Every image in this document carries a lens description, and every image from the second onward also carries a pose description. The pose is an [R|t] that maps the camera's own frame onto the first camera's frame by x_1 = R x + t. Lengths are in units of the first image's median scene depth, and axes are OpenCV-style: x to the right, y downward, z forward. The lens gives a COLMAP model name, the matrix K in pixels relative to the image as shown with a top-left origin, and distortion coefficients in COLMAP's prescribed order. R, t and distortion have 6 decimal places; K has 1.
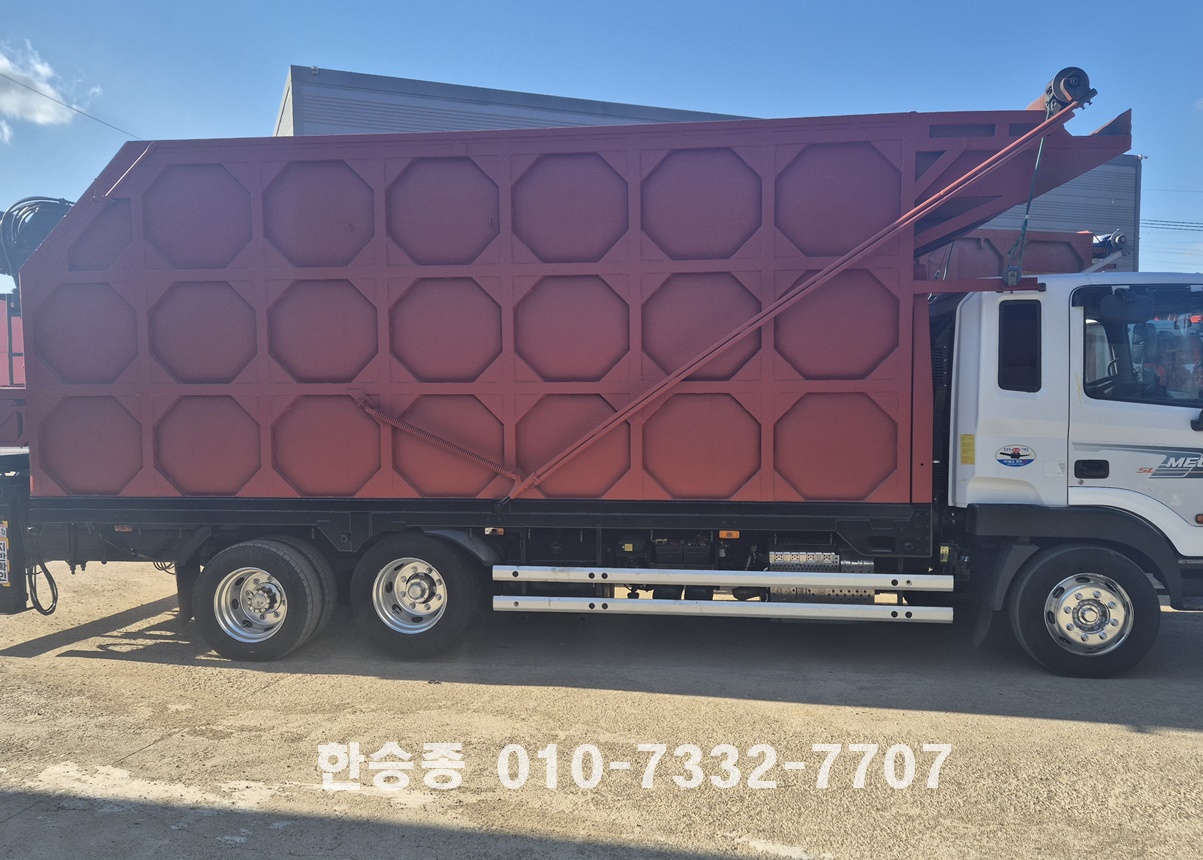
lens RADIAL K [[1008.9, 0, 603.6], [0, 1008.9, 432.0], [0, 0, 1]] dist [0.059922, -0.036455]
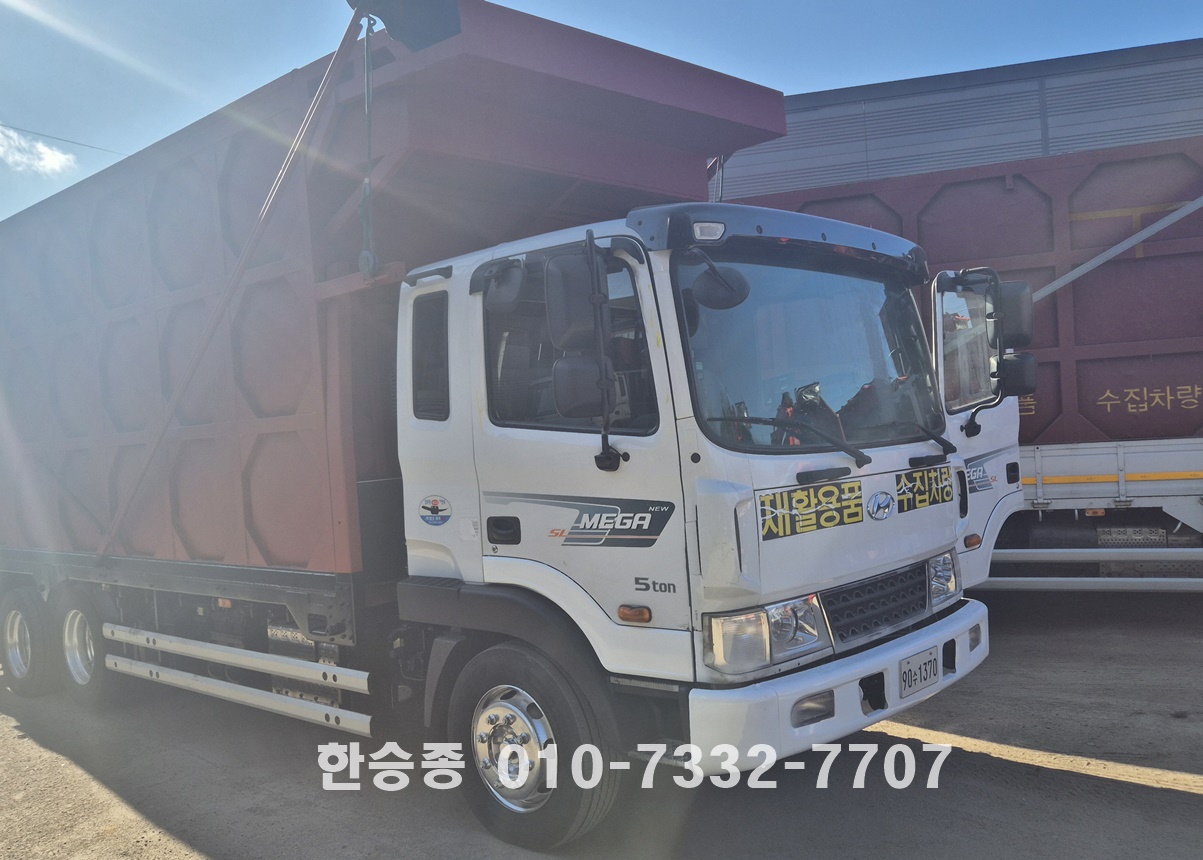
lens RADIAL K [[1008.9, 0, 601.2], [0, 1008.9, 434.3], [0, 0, 1]] dist [0.059922, -0.036455]
pose [[0.825184, -0.043394, -0.563194, 0.908928], [0.029989, 0.999004, -0.033033, -0.003083], [0.564067, 0.010369, 0.825664, 0.484200]]
